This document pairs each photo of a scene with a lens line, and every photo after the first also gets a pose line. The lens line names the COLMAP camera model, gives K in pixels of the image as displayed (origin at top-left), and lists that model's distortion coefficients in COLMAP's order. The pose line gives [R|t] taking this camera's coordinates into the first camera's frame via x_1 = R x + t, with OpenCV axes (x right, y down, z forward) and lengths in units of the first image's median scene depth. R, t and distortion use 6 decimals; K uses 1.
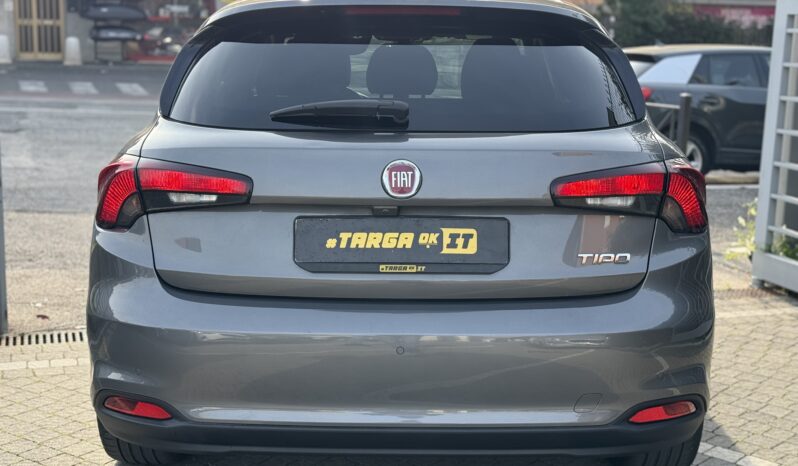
lens RADIAL K [[1116.6, 0, 391.7], [0, 1116.6, 232.0], [0, 0, 1]] dist [0.130713, 0.000000]
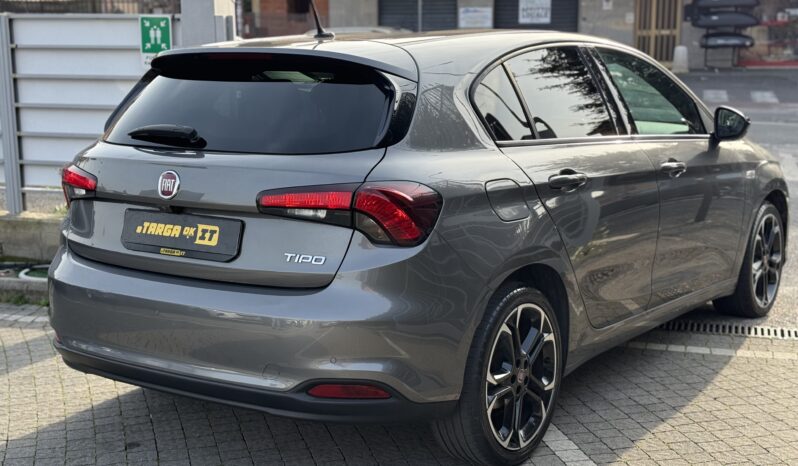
lens RADIAL K [[1116.6, 0, 403.6], [0, 1116.6, 230.7], [0, 0, 1]] dist [0.130713, 0.000000]
pose [[0.821820, 0.076263, -0.564620, 0.979814], [-0.078206, 0.996720, 0.020795, -0.041615], [0.564354, 0.027067, 0.825089, 0.053359]]
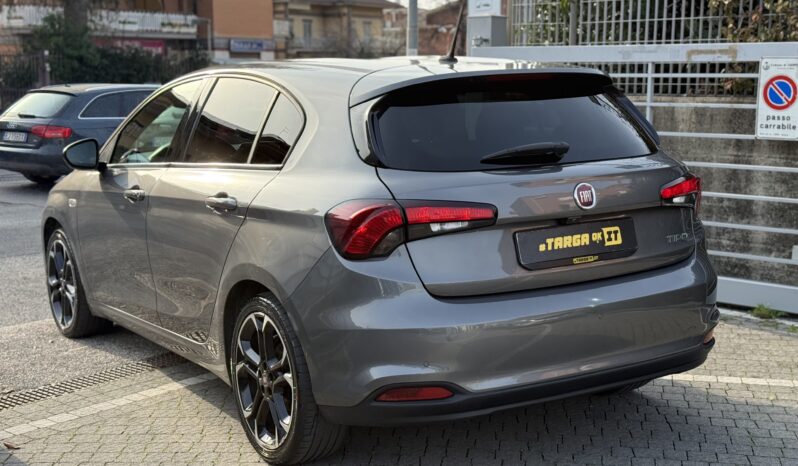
lens RADIAL K [[1116.6, 0, 400.7], [0, 1116.6, 231.8], [0, 0, 1]] dist [0.130713, 0.000000]
pose [[0.843831, -0.105943, 0.526047, -0.924811], [0.118838, 0.992870, 0.009331, -0.042746], [-0.523284, 0.054640, 0.850405, -0.085169]]
